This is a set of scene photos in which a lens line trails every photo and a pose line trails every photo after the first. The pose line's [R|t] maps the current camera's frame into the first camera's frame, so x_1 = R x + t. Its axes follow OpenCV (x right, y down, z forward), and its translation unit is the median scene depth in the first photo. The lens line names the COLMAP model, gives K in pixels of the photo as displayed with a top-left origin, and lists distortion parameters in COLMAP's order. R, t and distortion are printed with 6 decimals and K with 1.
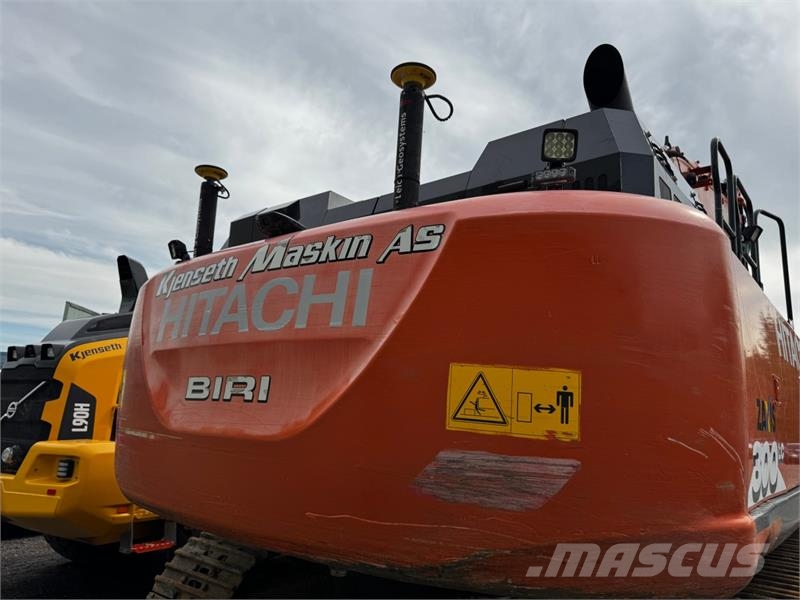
lens RADIAL K [[580.8, 0, 392.7], [0, 580.8, 295.5], [0, 0, 1]] dist [0.090621, -0.155792]
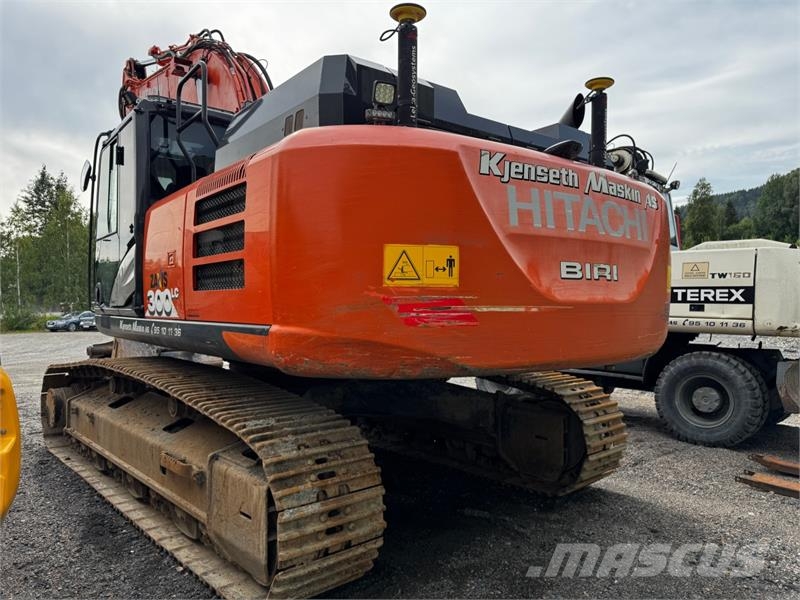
lens RADIAL K [[563.6, 0, 396.7], [0, 563.6, 299.5], [0, 0, 1]] dist [0.099024, -0.165101]
pose [[0.209202, -0.056216, 0.976255, -1.838538], [-0.200528, 0.974663, 0.099095, 0.190645], [-0.957091, -0.216497, 0.192628, 1.221330]]
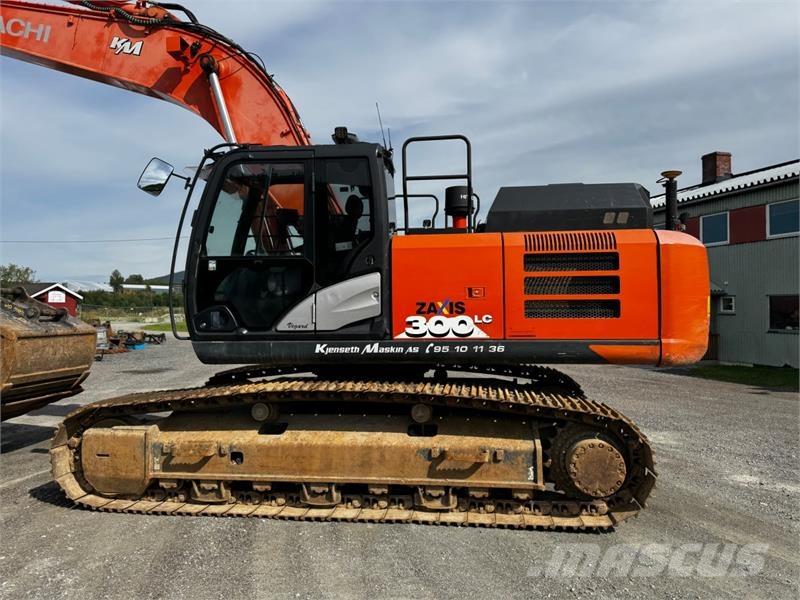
lens RADIAL K [[577.2, 0, 403.4], [0, 577.2, 295.4], [0, 0, 1]] dist [0.072907, -0.084035]
pose [[-0.560090, -0.038625, 0.827531, -1.996616], [-0.210431, 0.972783, -0.097020, 0.698741], [-0.801260, -0.228477, -0.552974, 3.859860]]
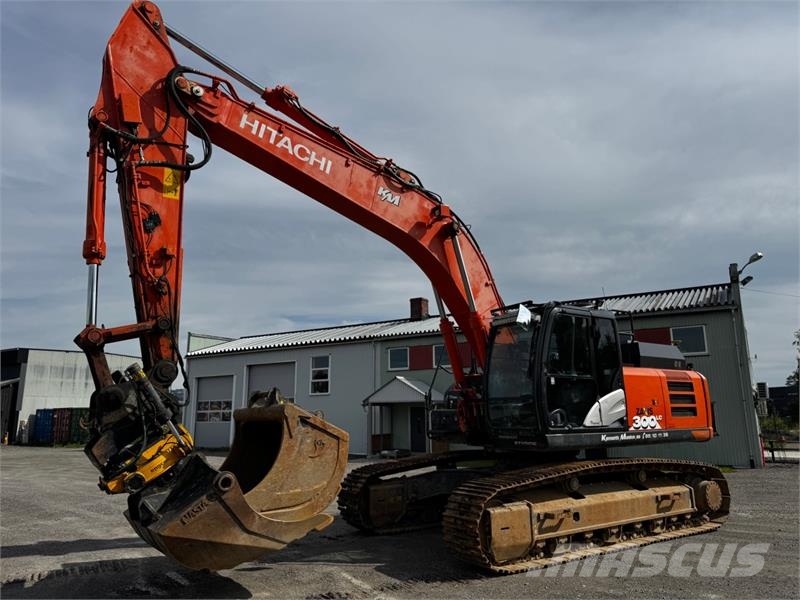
lens RADIAL K [[566.7, 0, 400.0], [0, 566.7, 300.0], [0, 0, 1]] dist [0.024552, -0.023314]
pose [[-0.963327, 0.000187, 0.268330, 0.500775], [-0.106352, 0.917834, -0.382452, 1.500123], [-0.246354, -0.396964, -0.884155, 6.762494]]
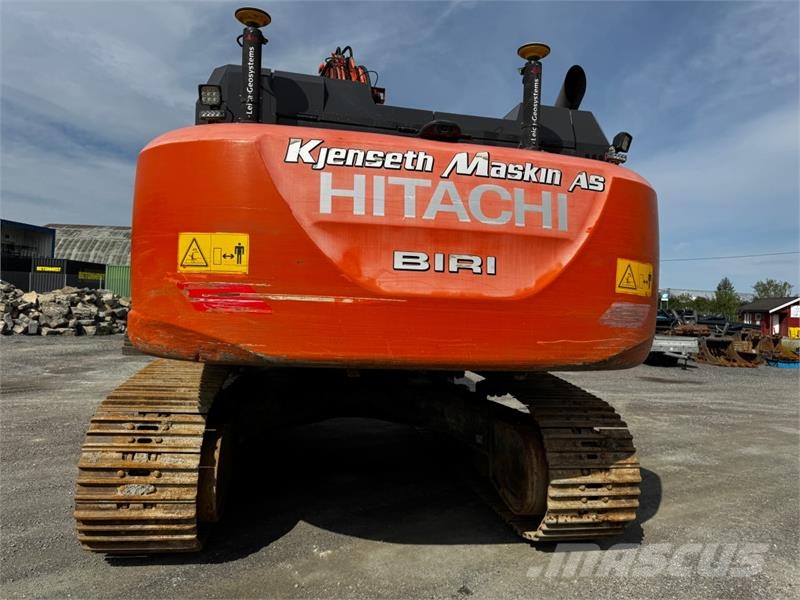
lens RADIAL K [[553.3, 0, 401.6], [0, 553.3, 291.8], [0, 0, 1]] dist [0.140234, -0.151034]
pose [[0.607468, -0.008217, 0.794302, -1.383488], [-0.170705, 0.975233, 0.140641, 0.067236], [-0.775785, -0.221026, 0.591021, 0.345309]]
